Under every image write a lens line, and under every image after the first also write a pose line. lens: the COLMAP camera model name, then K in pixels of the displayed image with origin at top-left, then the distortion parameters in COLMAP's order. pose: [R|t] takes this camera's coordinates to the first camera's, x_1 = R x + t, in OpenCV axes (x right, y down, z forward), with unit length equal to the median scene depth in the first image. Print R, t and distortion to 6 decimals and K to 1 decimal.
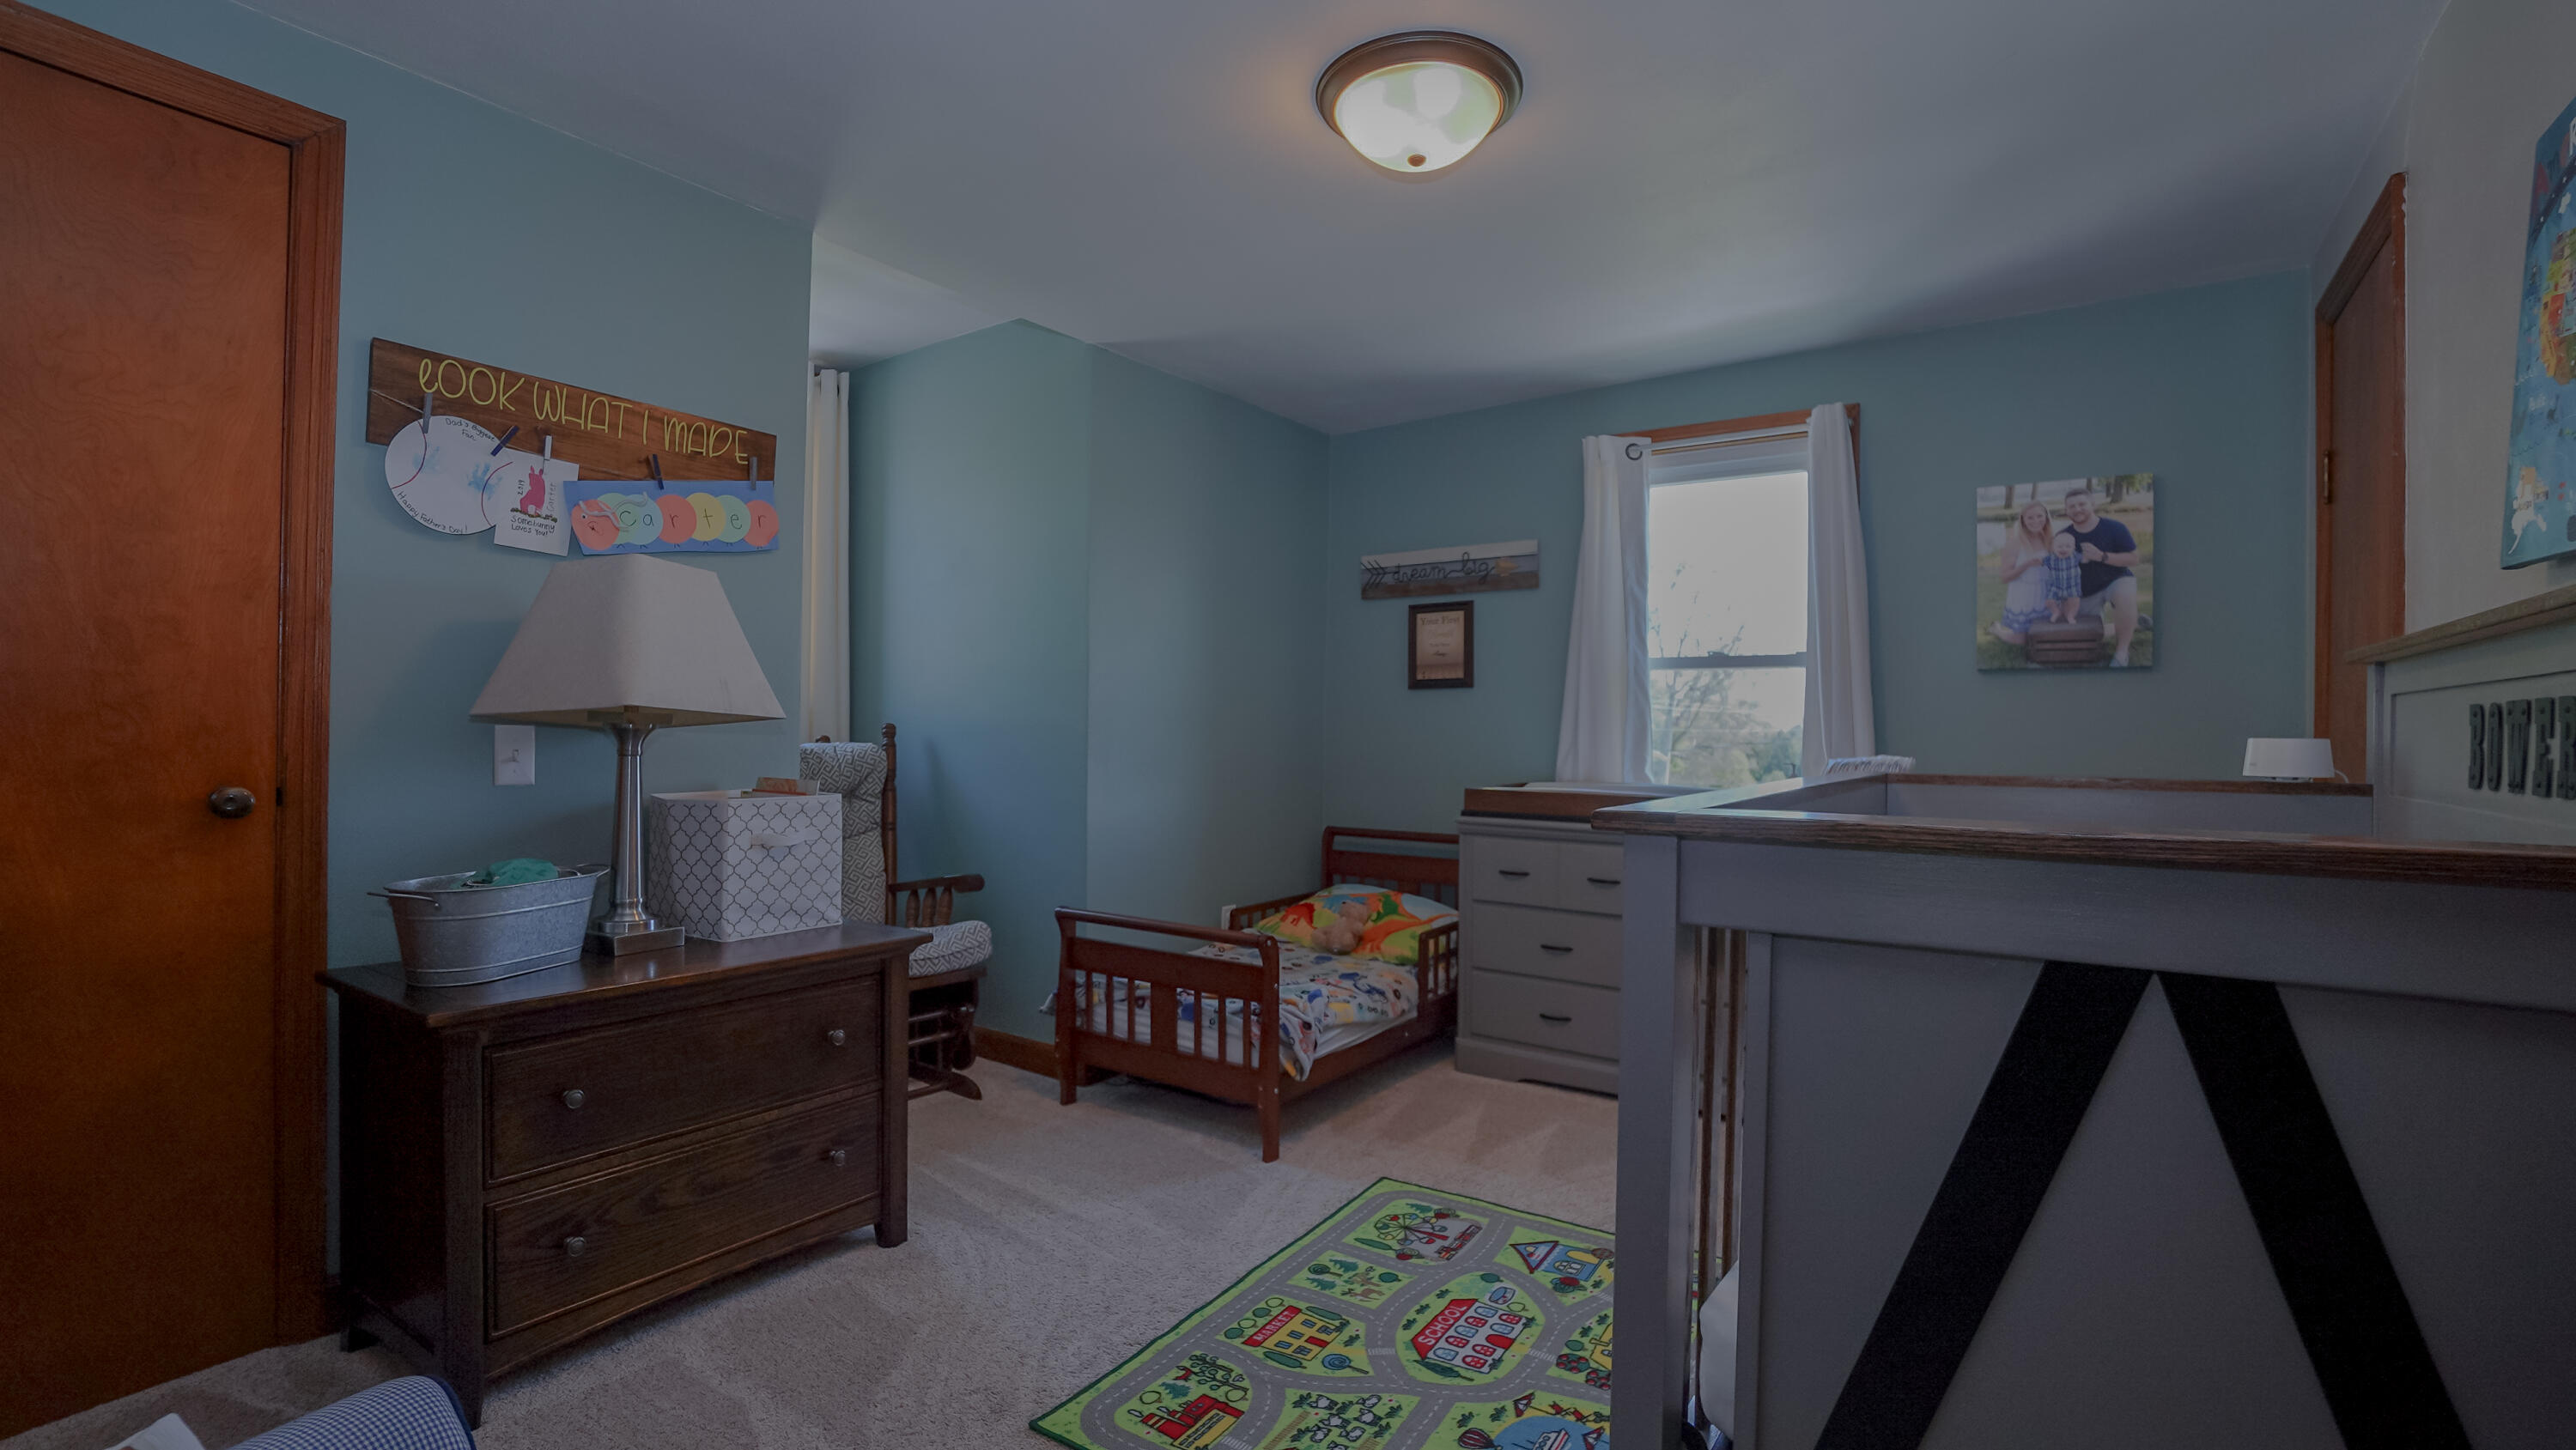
lens RADIAL K [[1141.1, 0, 1295.5], [0, 1141.1, 743.6], [0, 0, 1]] dist [-0.066080, 0.001624]
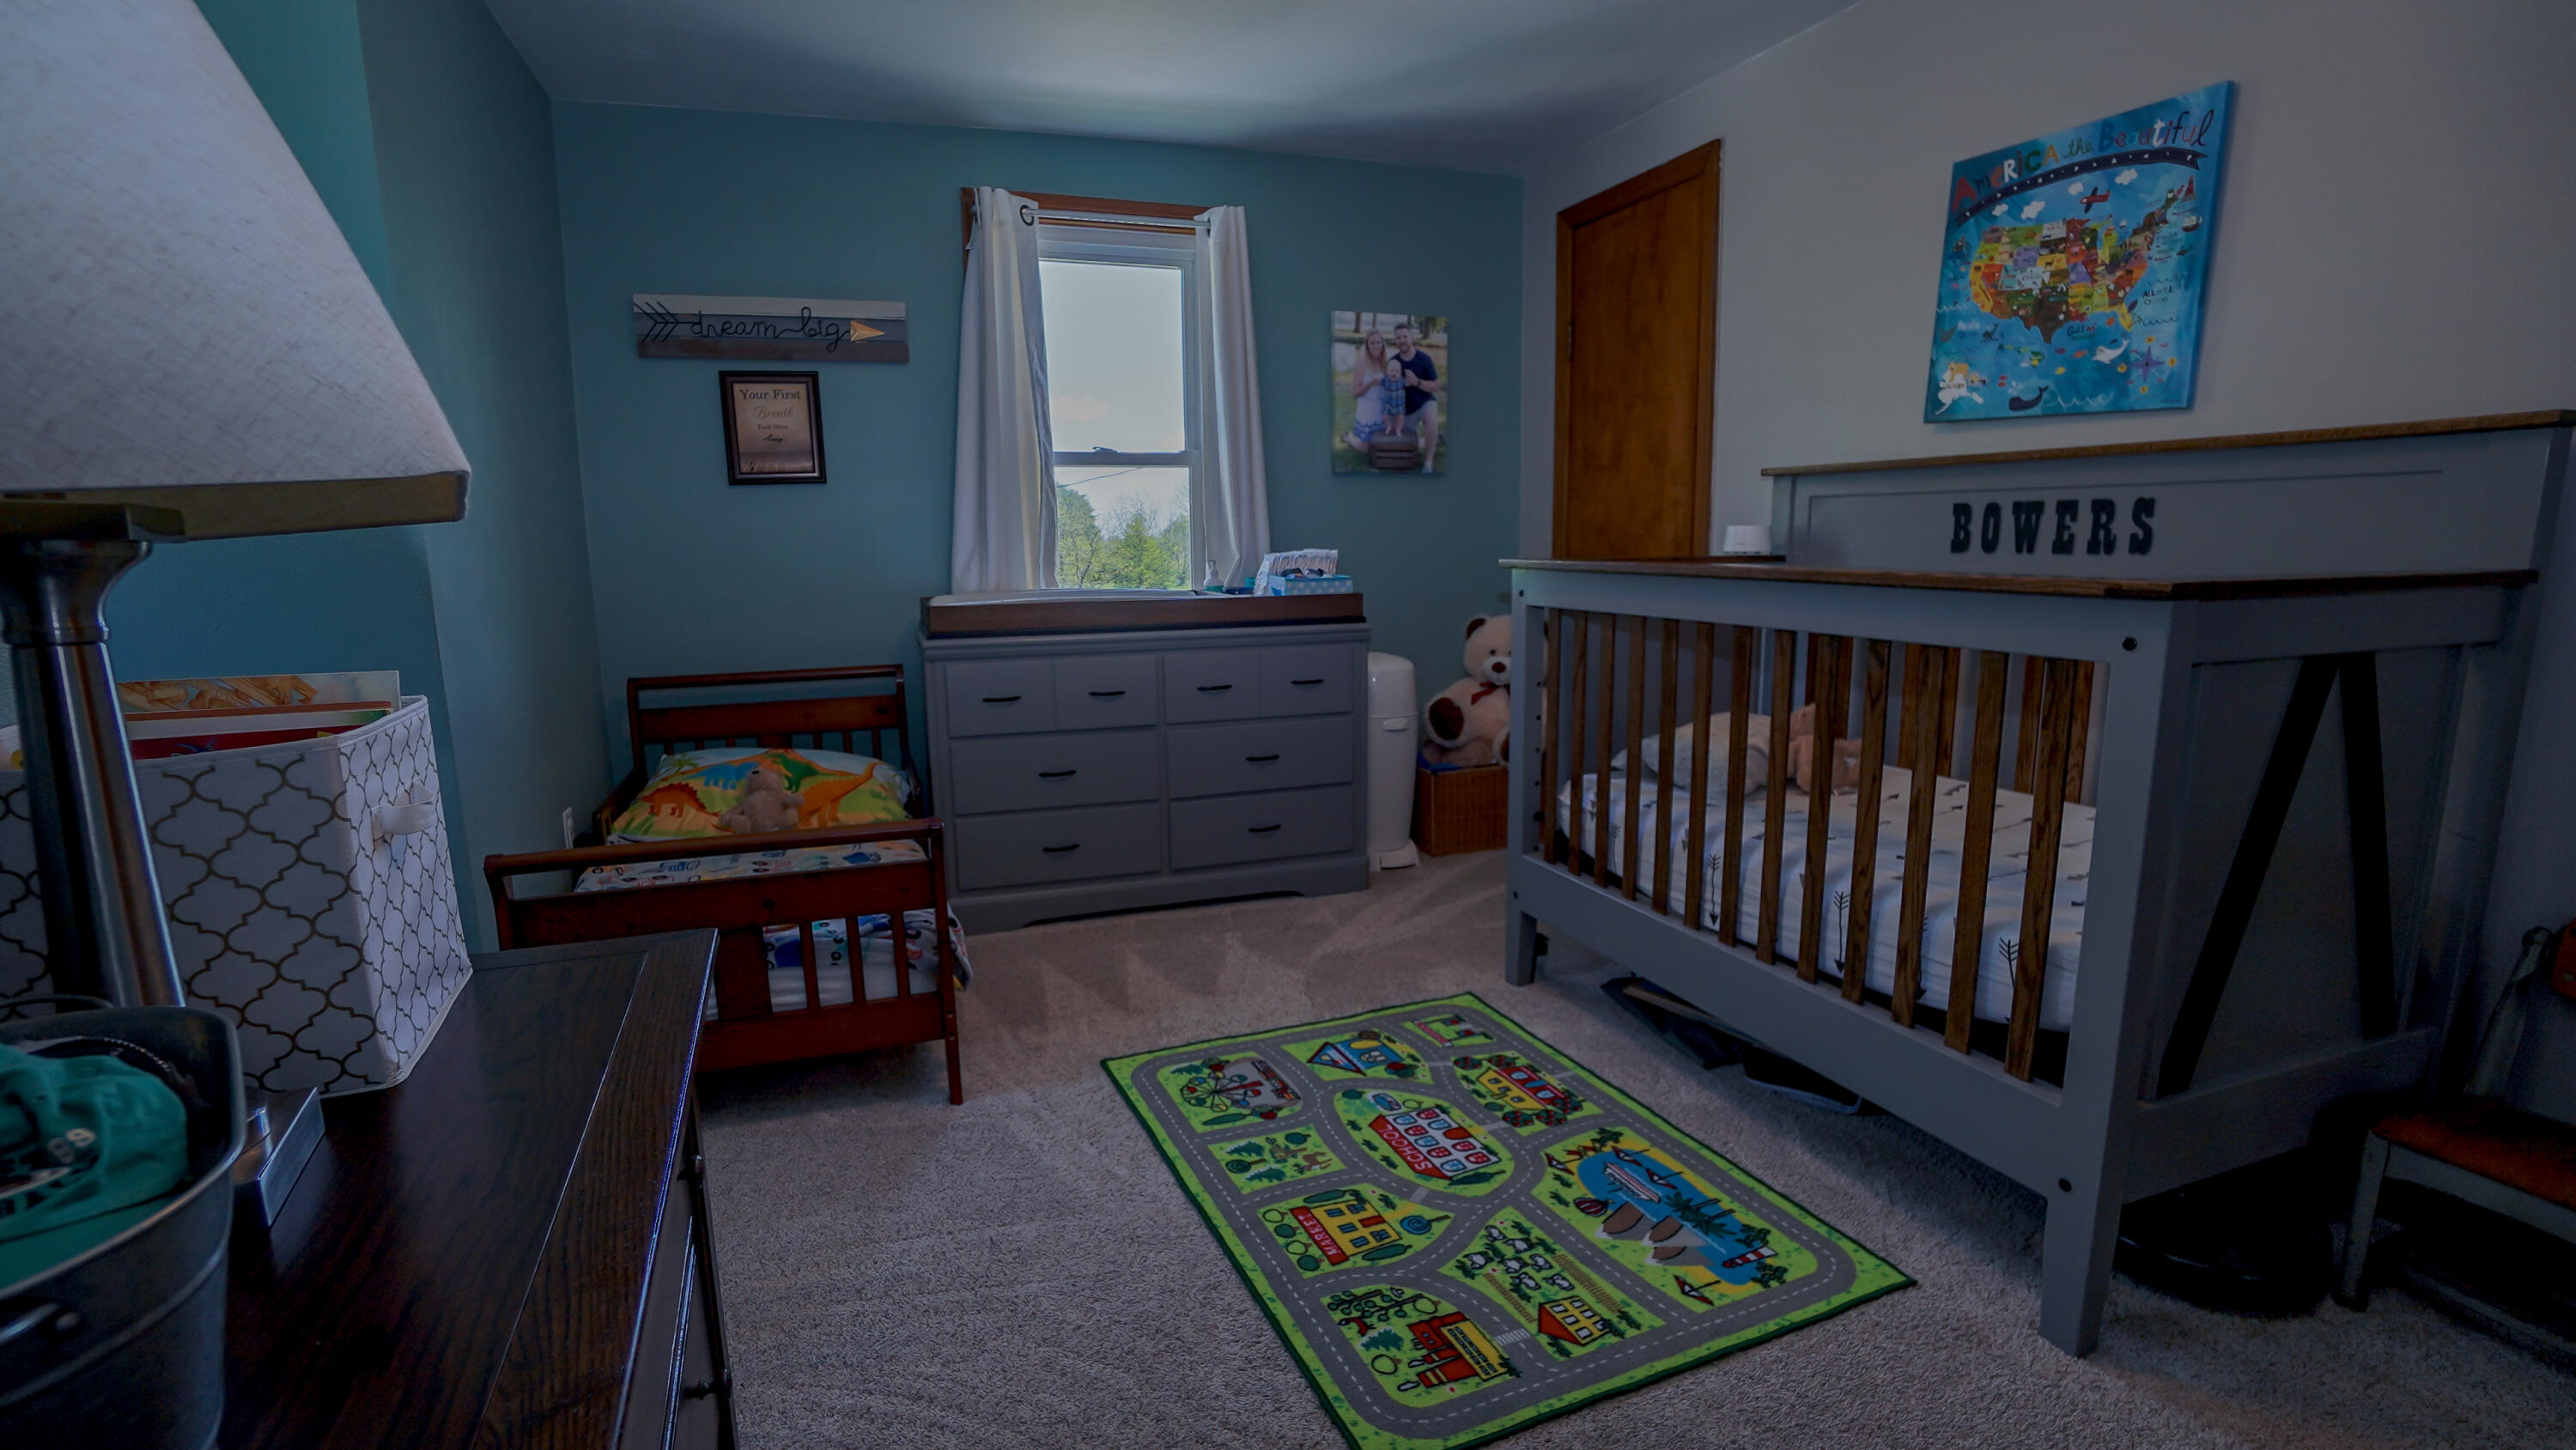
lens RADIAL K [[1141.1, 0, 1289.2], [0, 1141.1, 731.7], [0, 0, 1]] dist [-0.066080, 0.001624]
pose [[0.569005, -0.154923, 0.807609, -0.444510], [0.026618, 0.985049, 0.170208, -0.003824], [-0.821903, -0.075352, 0.564622, 0.373625]]
